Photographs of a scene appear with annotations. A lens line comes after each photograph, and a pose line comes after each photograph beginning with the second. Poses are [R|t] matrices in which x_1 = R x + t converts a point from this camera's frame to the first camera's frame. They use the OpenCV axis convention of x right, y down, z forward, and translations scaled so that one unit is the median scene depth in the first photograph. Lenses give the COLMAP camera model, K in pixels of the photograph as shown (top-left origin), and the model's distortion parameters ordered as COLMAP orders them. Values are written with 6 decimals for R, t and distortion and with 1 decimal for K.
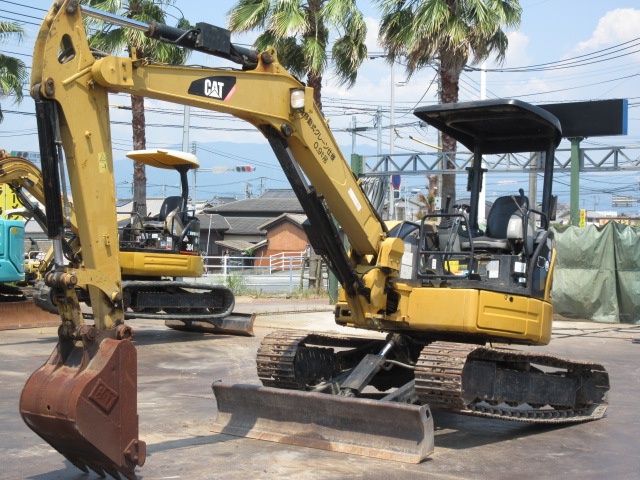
lens RADIAL K [[1127.1, 0, 322.5], [0, 1127.1, 240.4], [0, 0, 1]] dist [-0.019942, 0.000000]
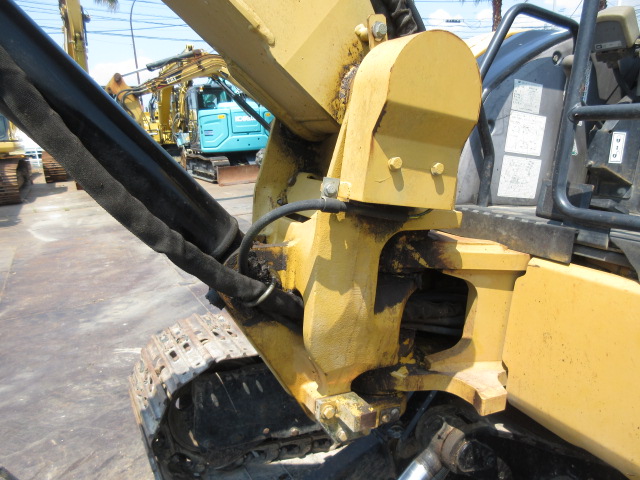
lens RADIAL K [[457.3, 0, 324.5], [0, 457.3, 239.8], [0, 0, 1]] dist [-0.030754, 0.015846]
pose [[0.922589, 0.049763, -0.382560, 0.074375], [0.050785, 0.967349, 0.248307, 0.010198], [0.382426, -0.248514, 0.889939, 0.869539]]
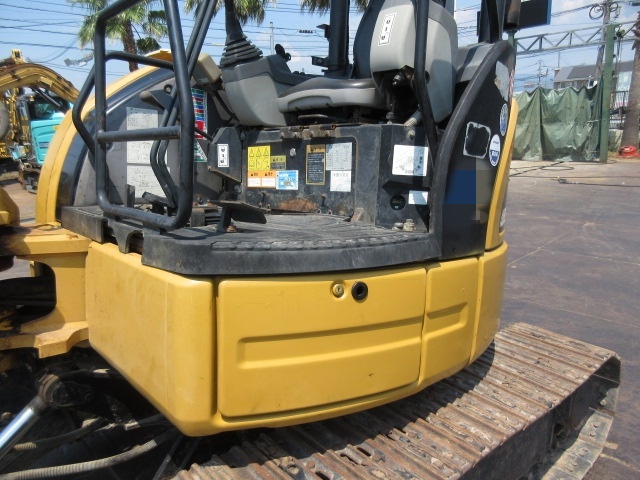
lens RADIAL K [[457.3, 0, 334.3], [0, 457.3, 234.2], [0, 0, 1]] dist [-0.030754, 0.015846]
pose [[0.990152, -0.035998, -0.135291, 0.168610], [0.068423, 0.967528, 0.243327, 0.010652], [0.122139, -0.250188, 0.960462, 0.853079]]
